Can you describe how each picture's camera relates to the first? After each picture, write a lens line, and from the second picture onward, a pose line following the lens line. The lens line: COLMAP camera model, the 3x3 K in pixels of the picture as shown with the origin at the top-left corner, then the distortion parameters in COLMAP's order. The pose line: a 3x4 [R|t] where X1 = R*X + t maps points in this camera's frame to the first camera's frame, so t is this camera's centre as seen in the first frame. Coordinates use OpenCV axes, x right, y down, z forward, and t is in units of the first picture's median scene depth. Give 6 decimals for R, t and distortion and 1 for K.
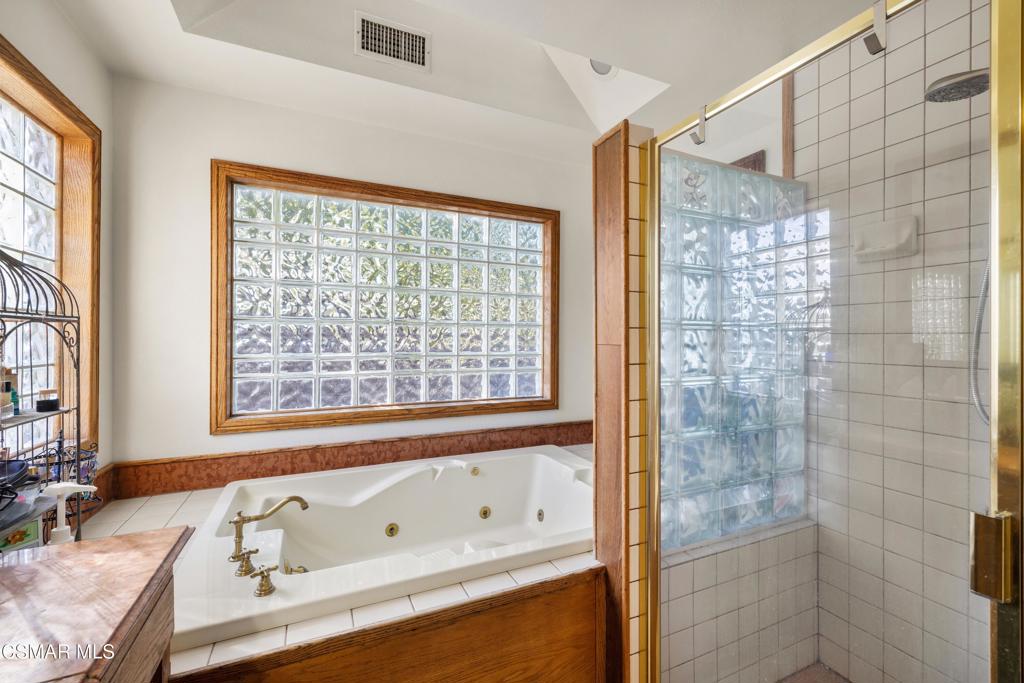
lens RADIAL K [[438.6, 0, 513.9], [0, 438.6, 337.7], [0, 0, 1]] dist [0.004725, 0.000855]
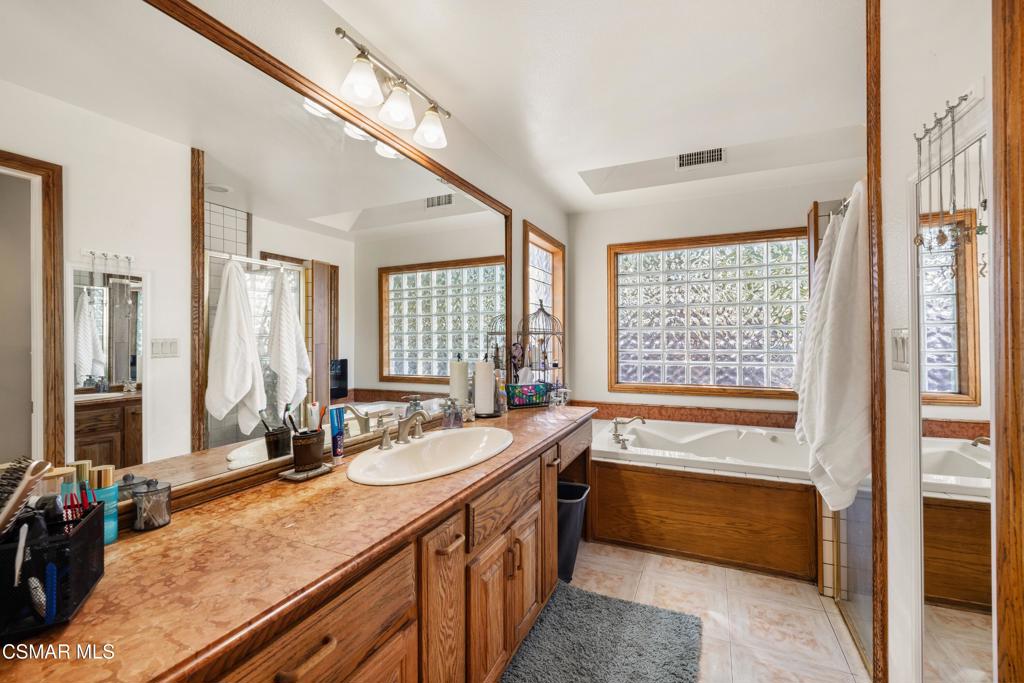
lens RADIAL K [[438.6, 0, 509.1], [0, 438.6, 338.4], [0, 0, 1]] dist [0.004725, 0.000855]
pose [[0.661829, -0.005392, -0.749636, 0.408505], [0.007074, 0.999975, -0.000948, -0.006487], [0.749622, -0.004675, 0.661850, -0.520748]]
